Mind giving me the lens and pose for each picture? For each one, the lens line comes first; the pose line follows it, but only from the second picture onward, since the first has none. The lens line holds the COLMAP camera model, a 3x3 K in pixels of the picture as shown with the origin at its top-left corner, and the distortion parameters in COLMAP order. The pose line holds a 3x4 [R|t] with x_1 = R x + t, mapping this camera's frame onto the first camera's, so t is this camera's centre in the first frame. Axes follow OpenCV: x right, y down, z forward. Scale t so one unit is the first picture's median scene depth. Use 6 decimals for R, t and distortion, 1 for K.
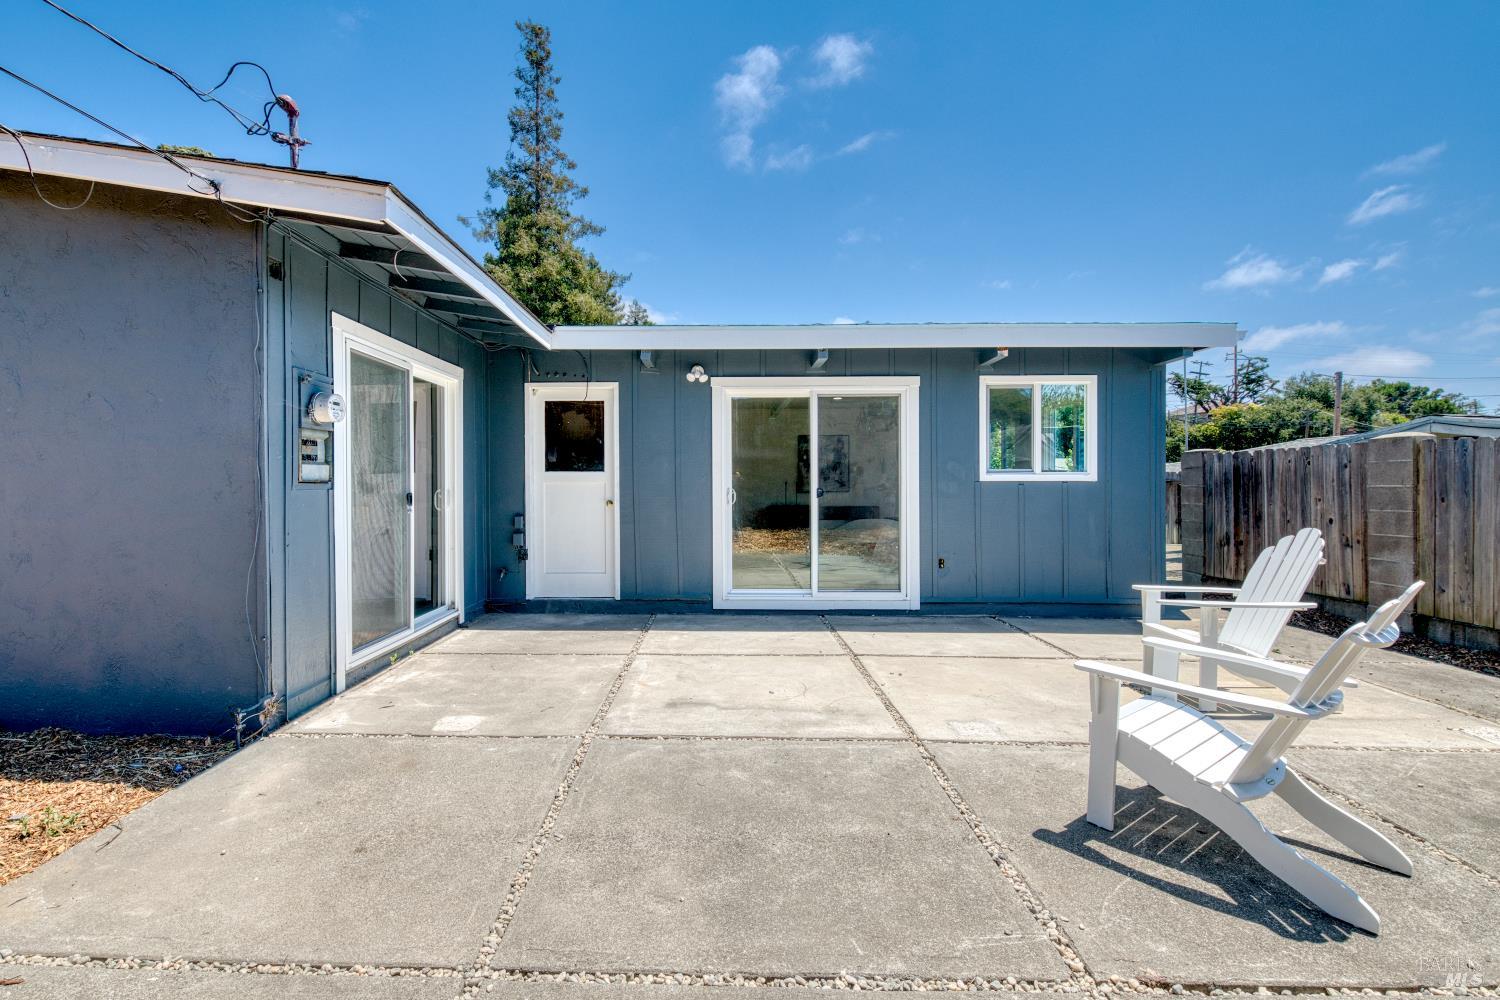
lens RADIAL K [[696.7, 0, 710.5], [0, 696.7, 489.8], [0, 0, 1]] dist [0.003714, -0.010851]
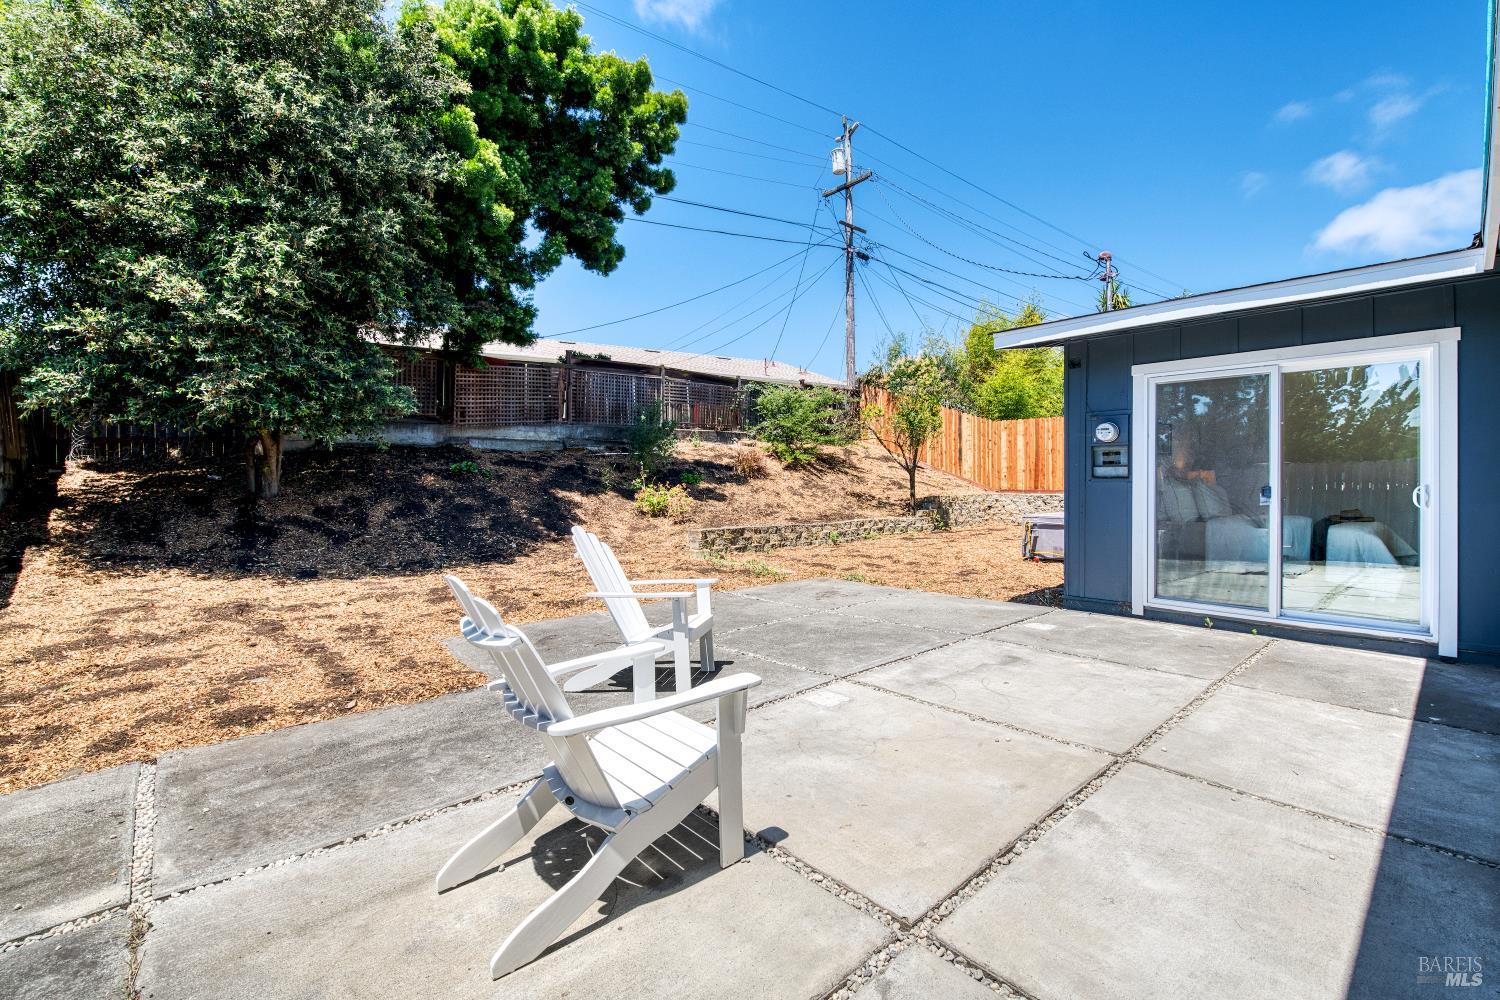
lens RADIAL K [[655.4, 0, 759.7], [0, 655.4, 487.3], [0, 0, 1]] dist [0.001201, -0.000093]
pose [[-0.733724, 0.011527, -0.679350, 0.630116], [-0.000576, 0.999845, 0.017587, -0.008727], [0.679448, 0.013295, -0.733603, 0.912860]]
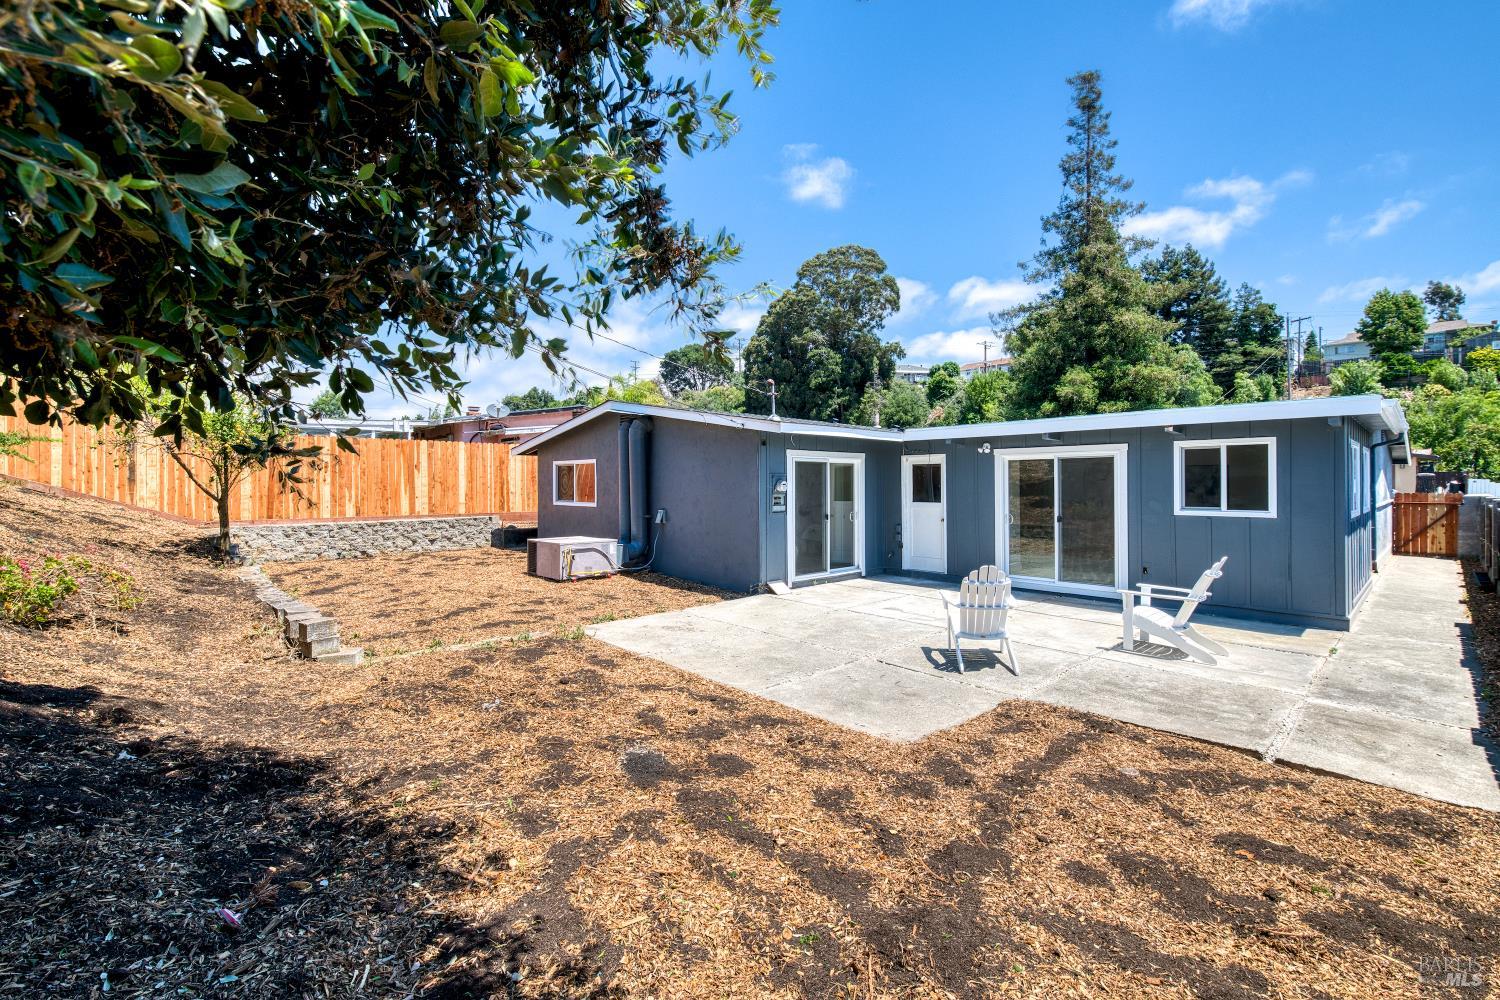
lens RADIAL K [[655.4, 0, 759.7], [0, 655.4, 487.3], [0, 0, 1]] dist [0.001201, -0.000093]
pose [[0.702800, 0.002714, -0.711383, 0.740799], [-0.004991, 0.999987, -0.001116, -0.063352], [0.711370, 0.004335, 0.702804, -0.540767]]
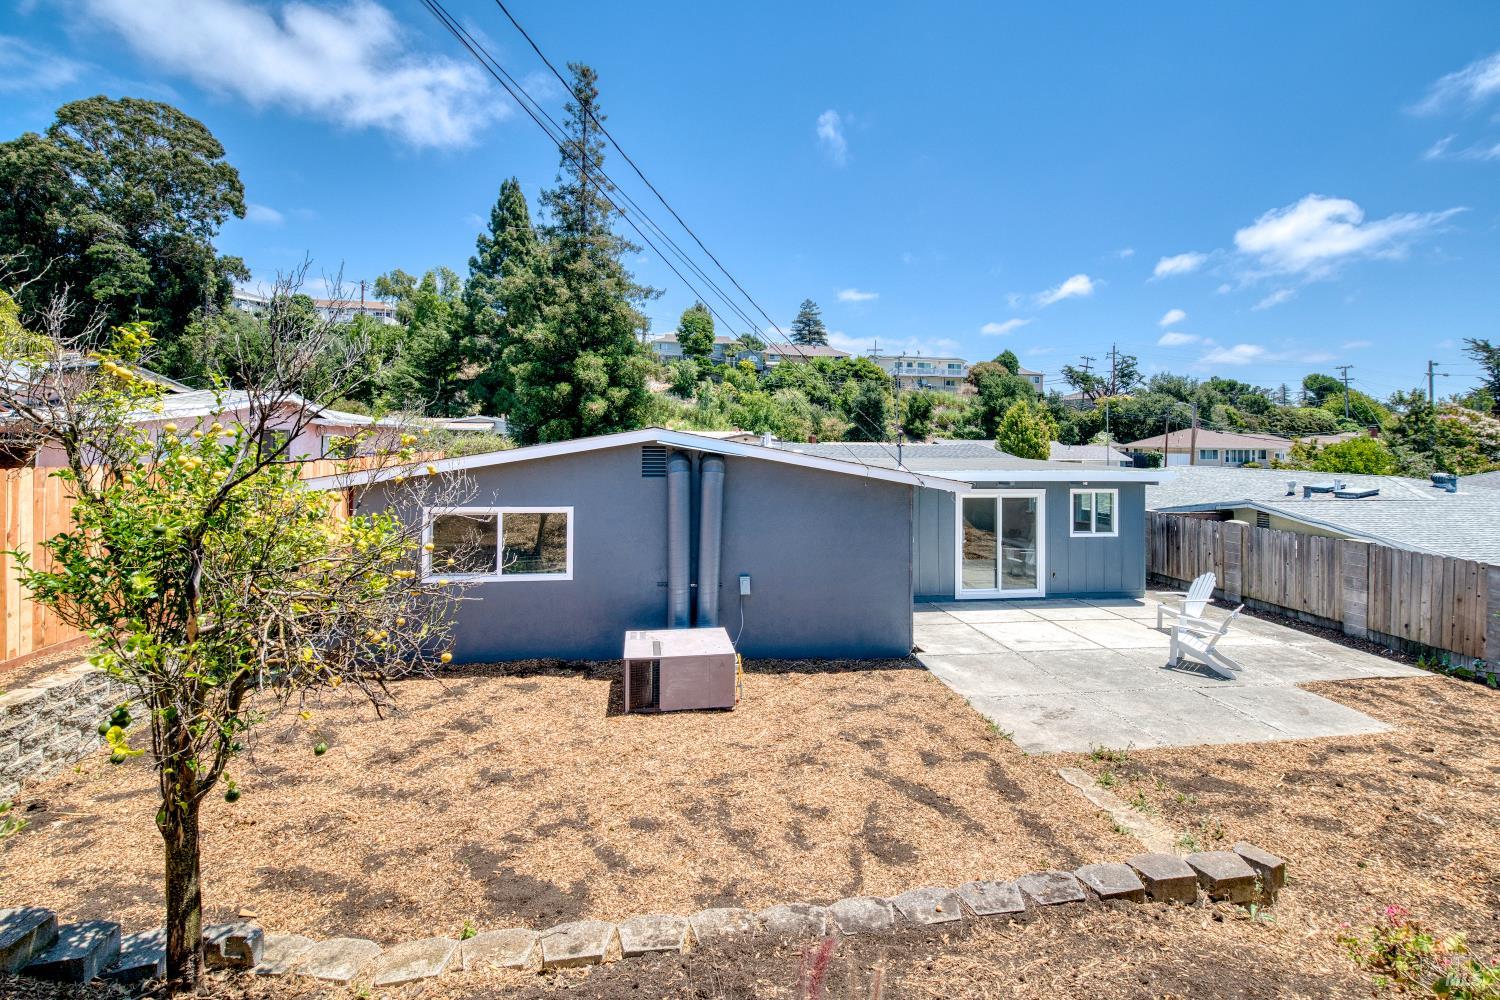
lens RADIAL K [[684.7, 0, 772.1], [0, 684.7, 438.5], [0, 0, 1]] dist [0.000231, 0.000201]
pose [[0.980909, 0.014896, 0.193894, -0.947989], [-0.012369, 0.999822, -0.014236, -0.278557], [-0.194071, 0.011566, 0.980919, -0.924153]]
